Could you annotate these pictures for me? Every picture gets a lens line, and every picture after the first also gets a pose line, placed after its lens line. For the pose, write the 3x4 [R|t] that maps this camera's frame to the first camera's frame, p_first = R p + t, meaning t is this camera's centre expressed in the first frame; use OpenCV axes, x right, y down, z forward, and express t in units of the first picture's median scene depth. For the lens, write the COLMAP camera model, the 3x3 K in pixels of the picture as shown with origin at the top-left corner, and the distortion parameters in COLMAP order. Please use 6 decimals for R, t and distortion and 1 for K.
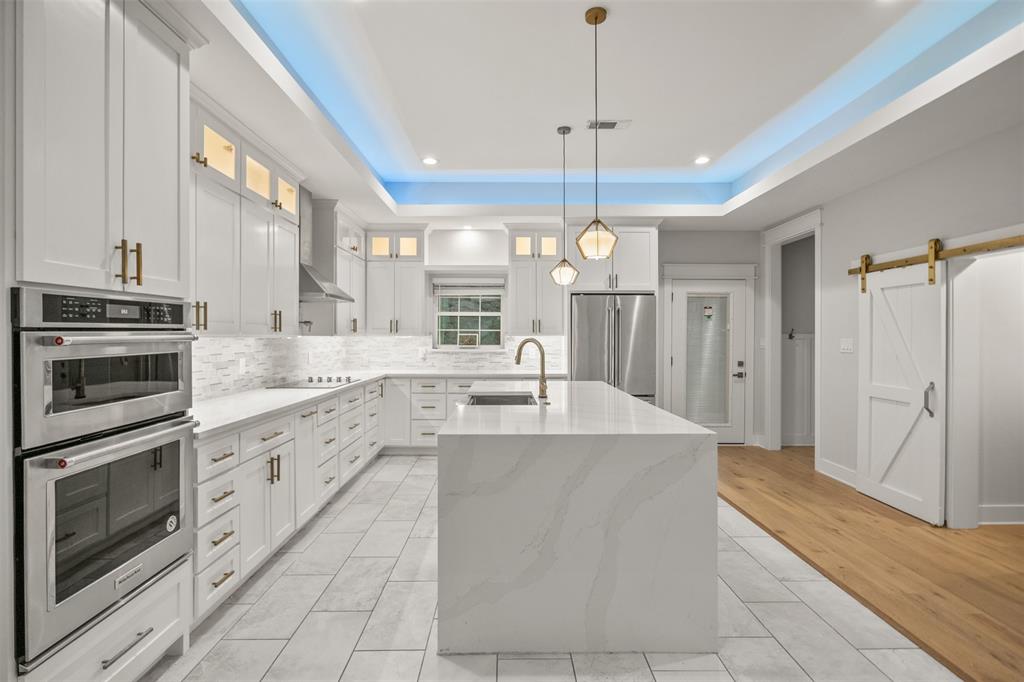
lens RADIAL K [[510.7, 0, 508.7], [0, 510.7, 332.6], [0, 0, 1]] dist [-0.007333, -0.001273]
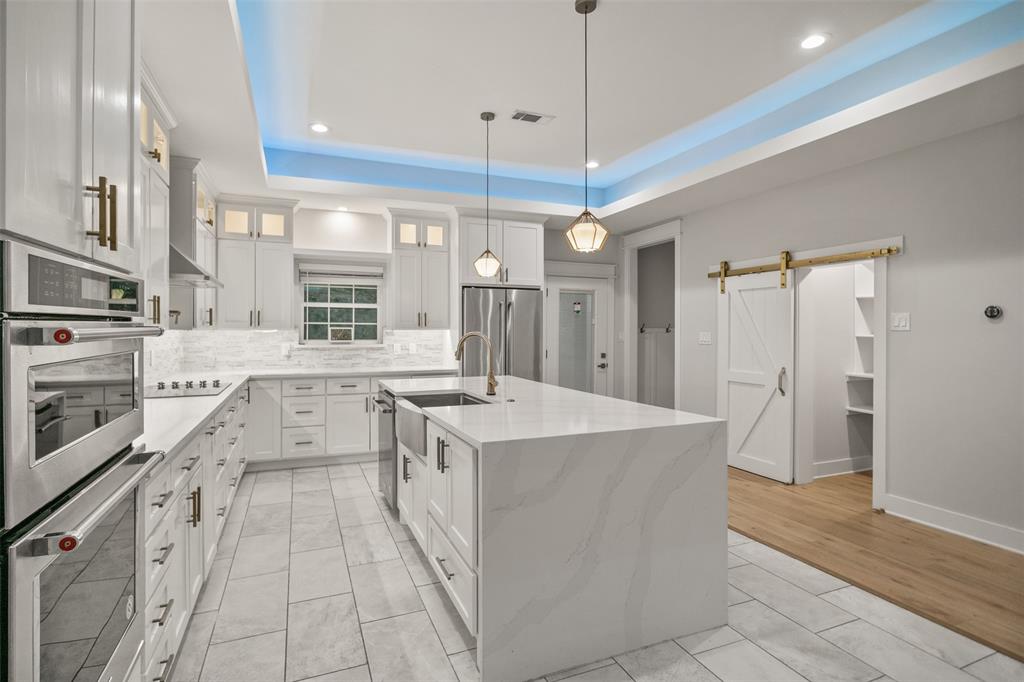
lens RADIAL K [[511.4, 0, 508.7], [0, 511.4, 328.4], [0, 0, 1]] dist [-0.006754, -0.000103]
pose [[0.926553, 0.001681, 0.376160, -0.208849], [-0.002810, 0.999993, 0.002452, 0.001399], [-0.376153, -0.003329, 0.926552, 0.087101]]
